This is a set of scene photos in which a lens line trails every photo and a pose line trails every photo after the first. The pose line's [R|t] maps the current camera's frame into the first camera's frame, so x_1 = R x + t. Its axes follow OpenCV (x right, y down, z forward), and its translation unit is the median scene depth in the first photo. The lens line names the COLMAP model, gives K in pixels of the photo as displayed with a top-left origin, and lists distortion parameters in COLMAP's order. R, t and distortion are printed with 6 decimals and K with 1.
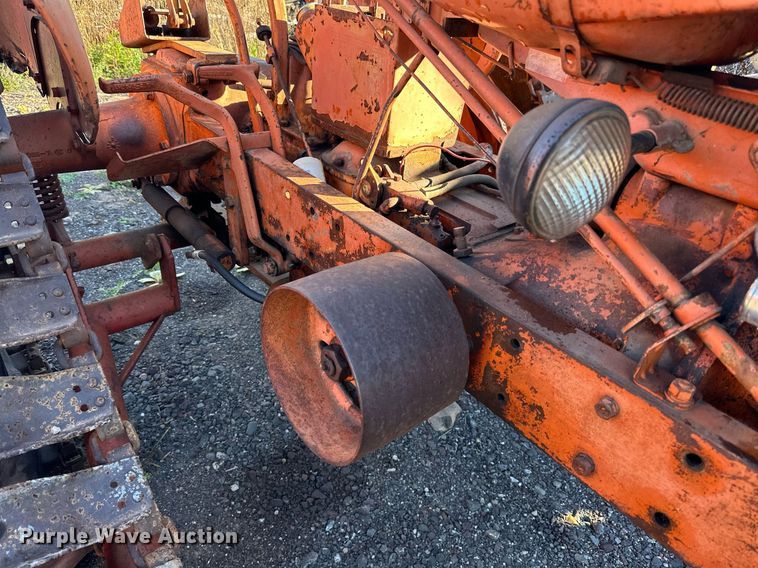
lens RADIAL K [[537.1, 0, 384.1], [0, 537.1, 281.9], [0, 0, 1]] dist [0.049143, -0.066907]
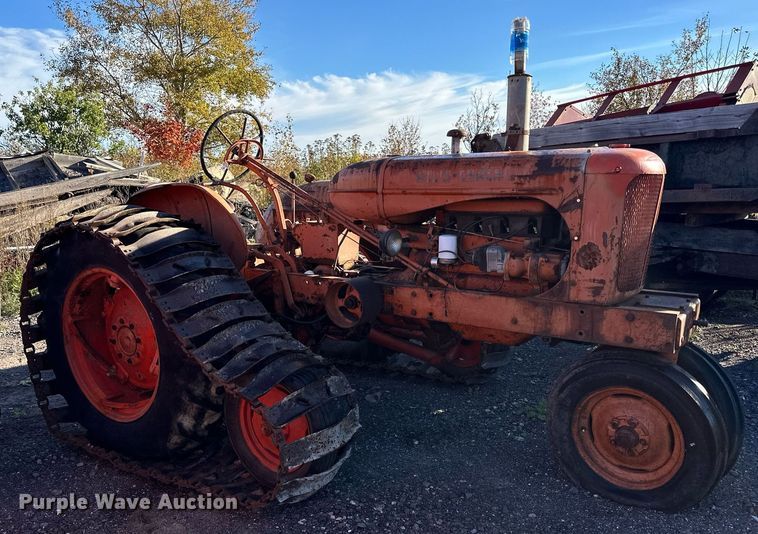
lens RADIAL K [[648.2, 0, 373.6], [0, 648.2, 306.9], [0, 0, 1]] dist [0.086139, -0.129772]
pose [[0.955737, -0.156547, 0.249117, -0.746080], [0.227328, 0.930425, -0.287458, 1.069329], [-0.186784, 0.331365, 0.924829, -2.284680]]
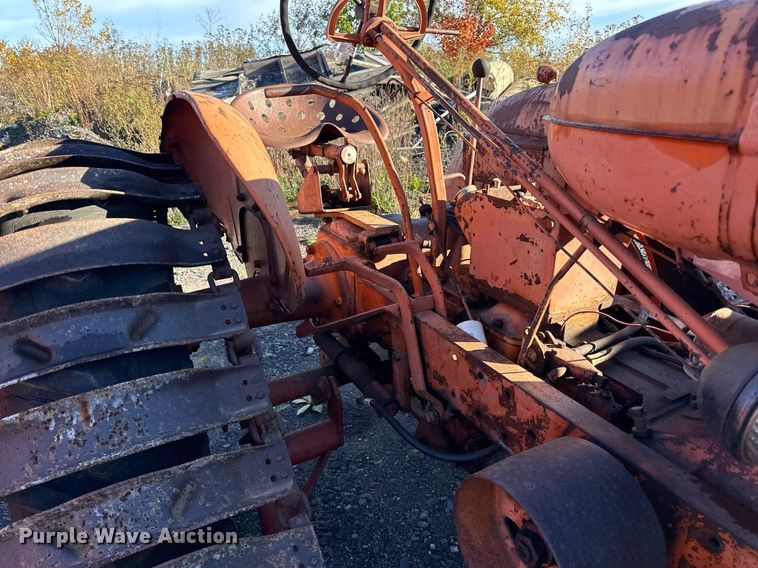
lens RADIAL K [[537.1, 0, 375.6], [0, 537.1, 284.2], [0, 0, 1]] dist [0.049143, -0.066907]
pose [[0.975569, -0.028367, -0.217852, -0.097579], [-0.009025, 0.985617, -0.168755, -0.127582], [0.219506, 0.166598, 0.961282, -0.134163]]
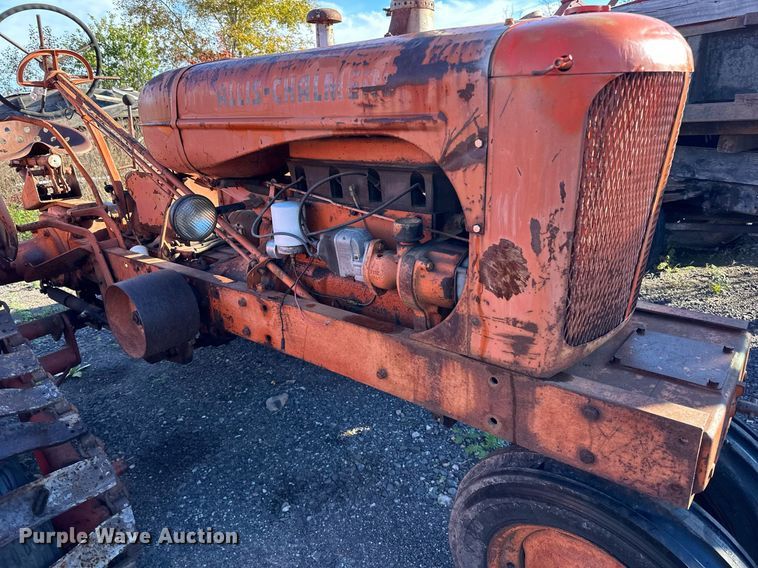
lens RADIAL K [[537.1, 0, 388.2], [0, 537.1, 281.9], [0, 0, 1]] dist [0.049143, -0.066907]
pose [[0.970430, -0.193319, 0.144543, 0.444875], [0.218315, 0.958390, -0.183922, 0.463387], [-0.102973, 0.210040, 0.972255, -0.973885]]
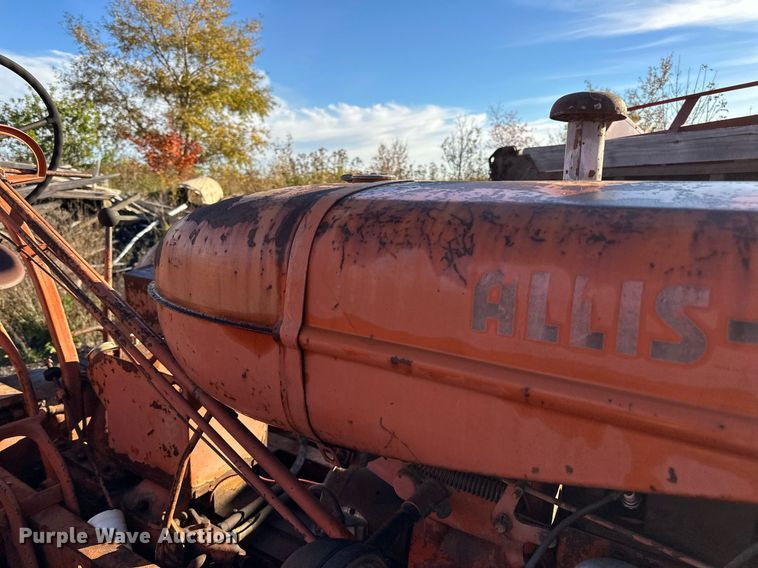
lens RADIAL K [[537.1, 0, 387.0], [0, 537.1, 275.2], [0, 0, 1]] dist [0.049143, -0.066907]
pose [[0.947781, -0.124690, 0.293536, 0.103450], [0.218895, 0.923709, -0.314398, -0.226370], [-0.231940, 0.362234, 0.902768, -0.105337]]
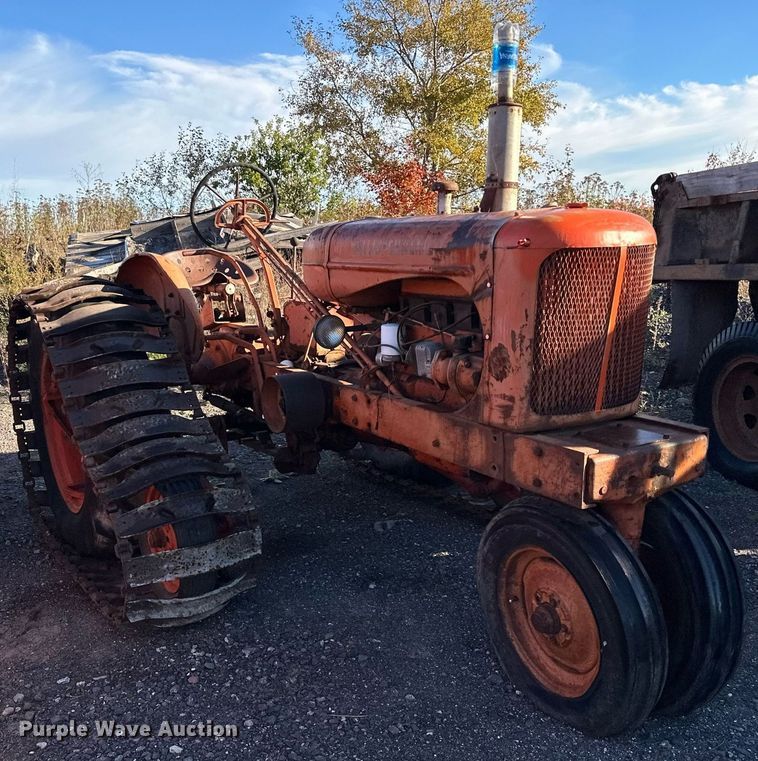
lens RADIAL K [[840.9, 0, 362.5], [0, 840.9, 437.8], [0, 0, 1]] dist [0.070033, 0.000000]
pose [[0.985108, -0.075141, -0.154649, 0.766104], [0.026031, 0.954261, -0.297840, 1.255110], [0.169955, 0.289379, 0.942006, -2.404523]]
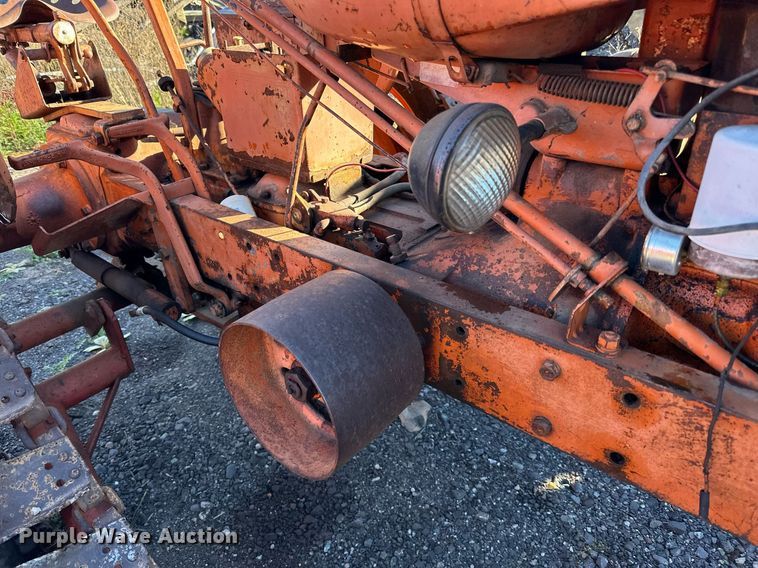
lens RADIAL K [[537.1, 0, 384.8], [0, 537.1, 287.5], [0, 0, 1]] dist [0.049143, -0.066907]
pose [[0.975547, -0.197808, 0.095812, 0.005176], [0.199415, 0.979887, -0.007400, 0.004134], [-0.092421, 0.026325, 0.995372, -0.044935]]
